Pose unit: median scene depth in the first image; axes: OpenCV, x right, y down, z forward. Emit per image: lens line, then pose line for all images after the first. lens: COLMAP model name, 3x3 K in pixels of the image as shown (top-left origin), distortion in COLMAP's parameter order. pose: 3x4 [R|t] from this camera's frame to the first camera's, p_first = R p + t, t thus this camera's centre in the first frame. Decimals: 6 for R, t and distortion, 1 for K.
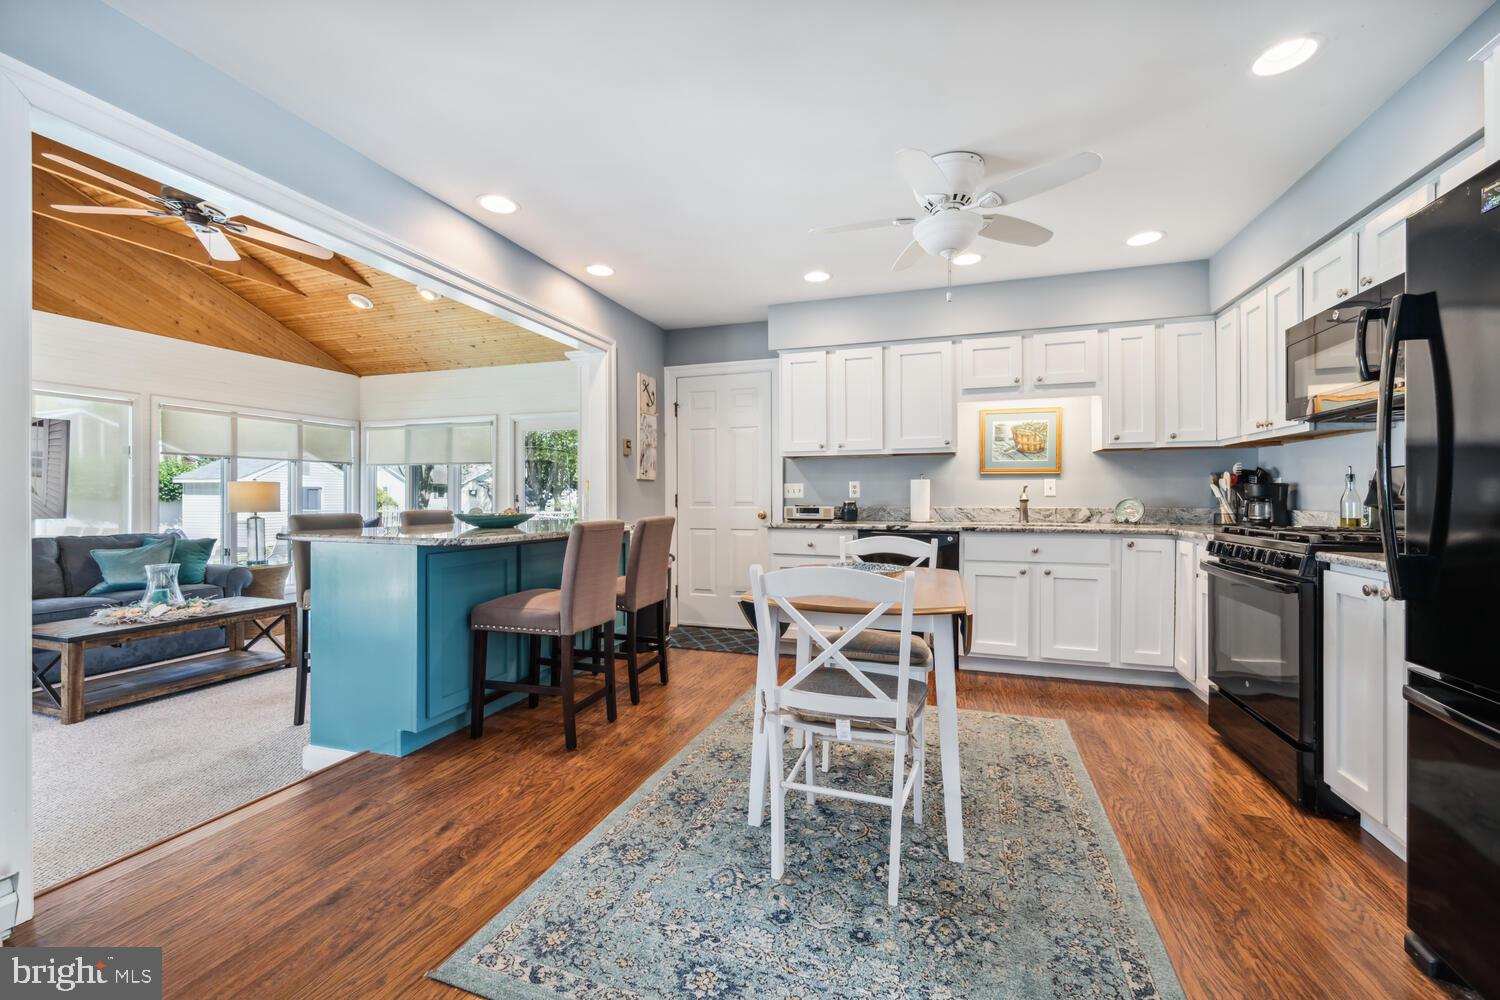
lens RADIAL K [[599.7, 0, 758.8], [0, 599.7, 498.2], [0, 0, 1]] dist [0.001232, -0.000630]
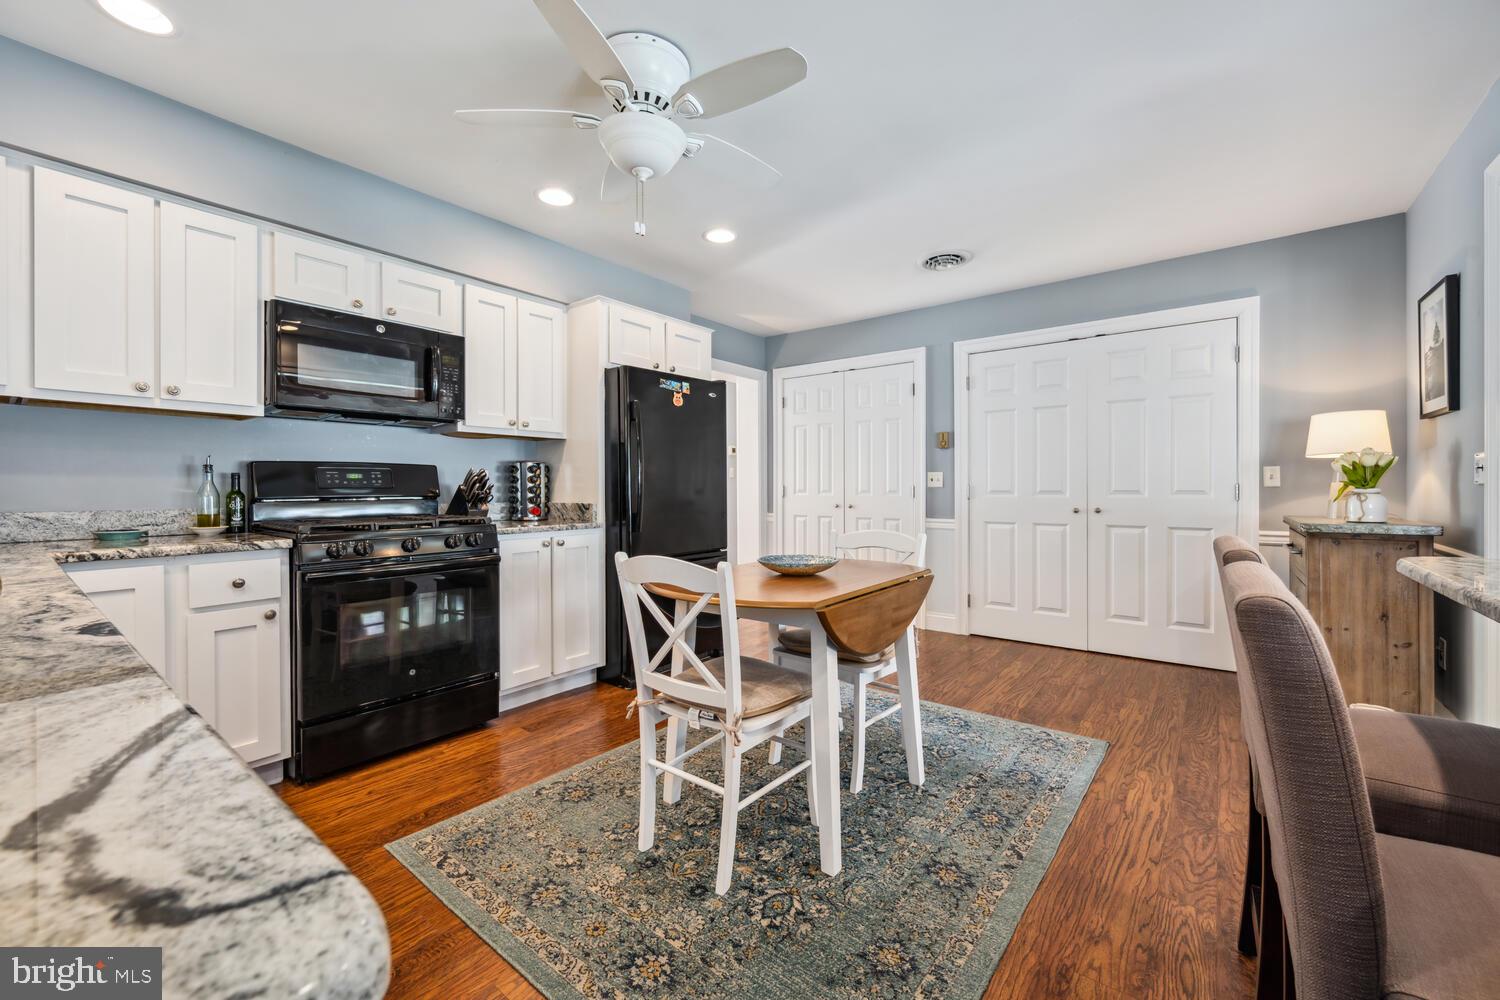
lens RADIAL K [[599.7, 0, 751.4], [0, 599.7, 486.5], [0, 0, 1]] dist [0.001232, -0.000630]
pose [[-0.936728, 0.002393, 0.350050, -0.059720], [0.003291, 0.999993, 0.001971, -0.005050], [-0.350043, 0.002998, -0.936729, 1.198966]]
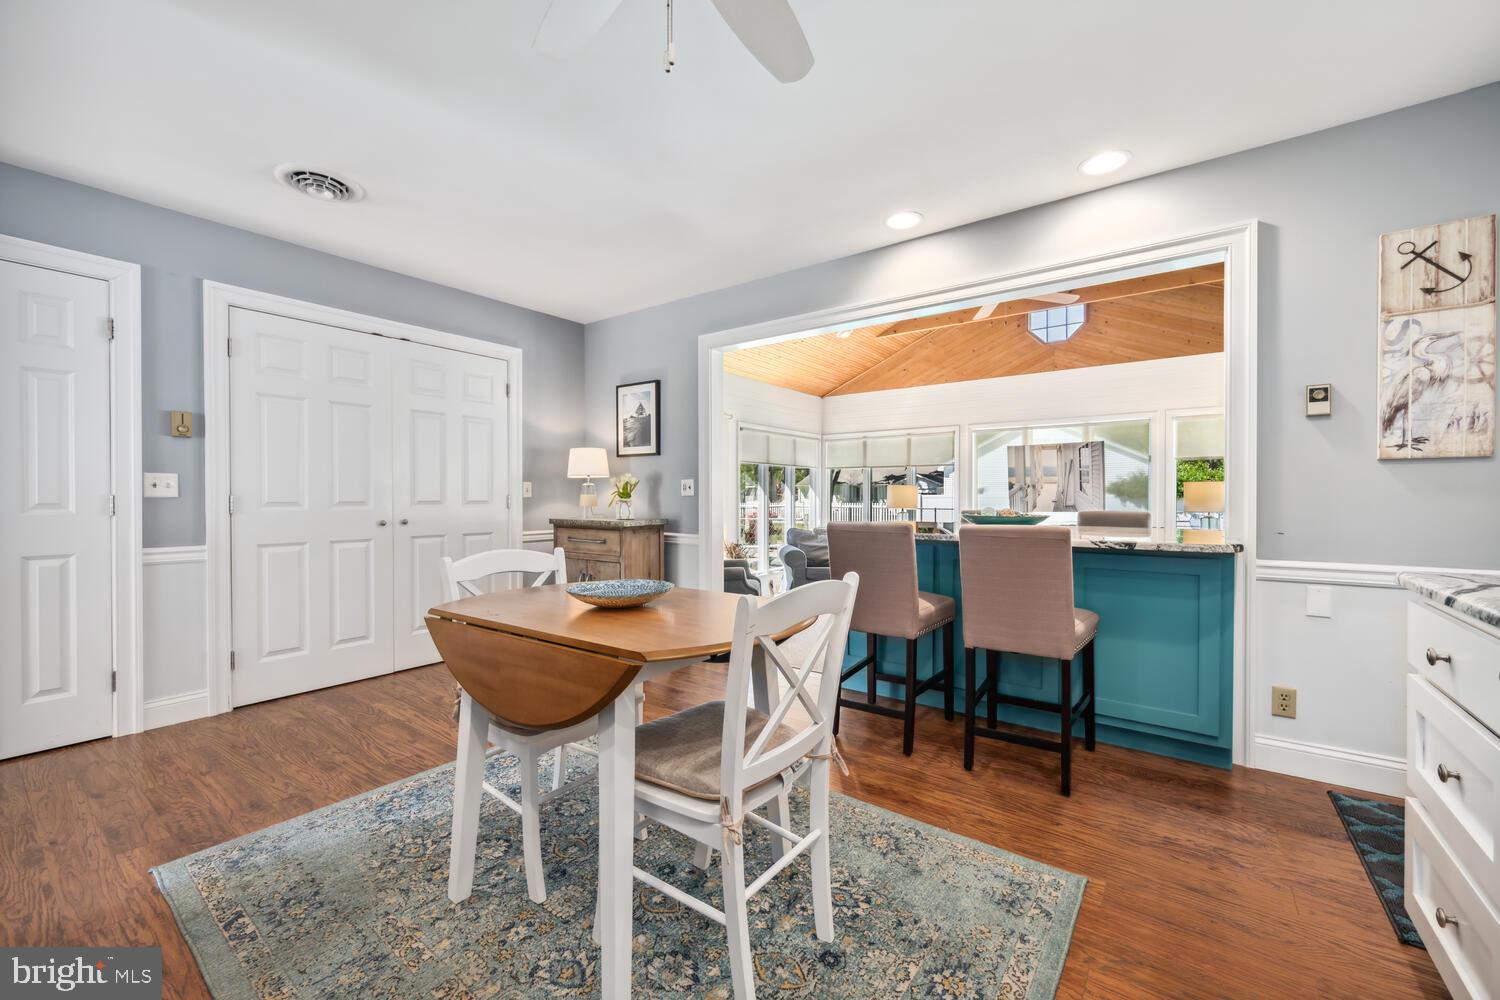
lens RADIAL K [[599.7, 0, 751.8], [0, 599.7, 500.9], [0, 0, 1]] dist [0.001232, -0.000630]
pose [[-0.321898, 0.006485, -0.946752, 0.526431], [-0.000532, 0.999975, 0.007031, -0.001190], [0.946774, 0.002767, -0.321887, 0.864746]]
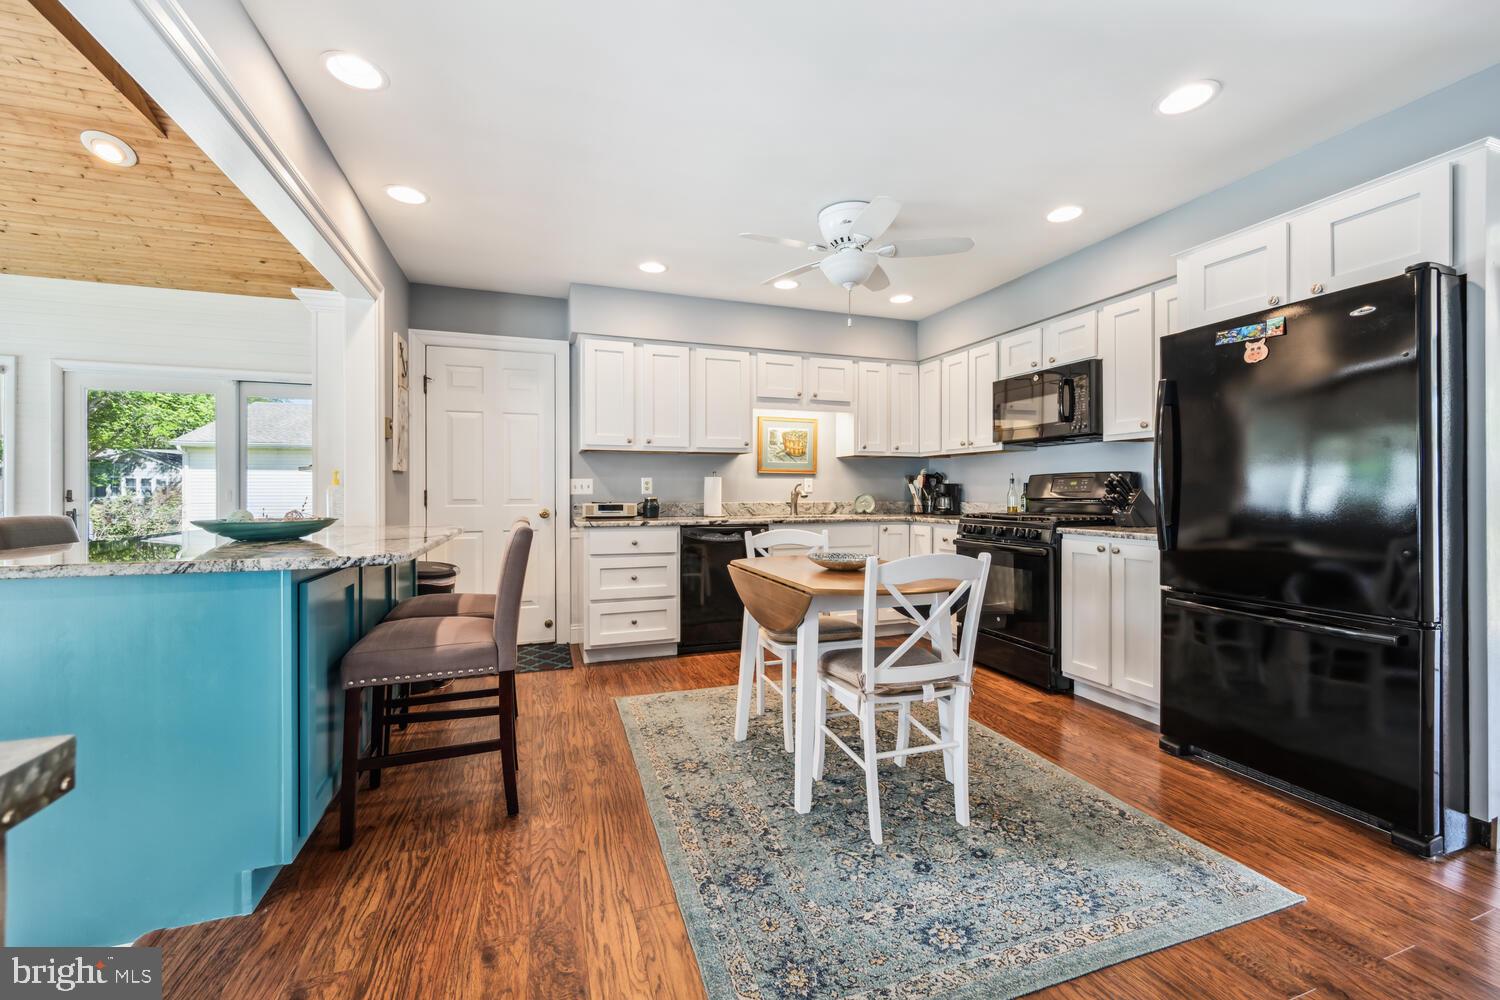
lens RADIAL K [[599.7, 0, 756.5], [0, 599.7, 496.6], [0, 0, 1]] dist [0.001232, -0.000630]
pose [[0.790211, -0.003982, 0.612822, -0.389252], [0.001521, 0.999989, 0.004535, -0.001075], [-0.612833, -0.002652, 0.790208, 0.132282]]
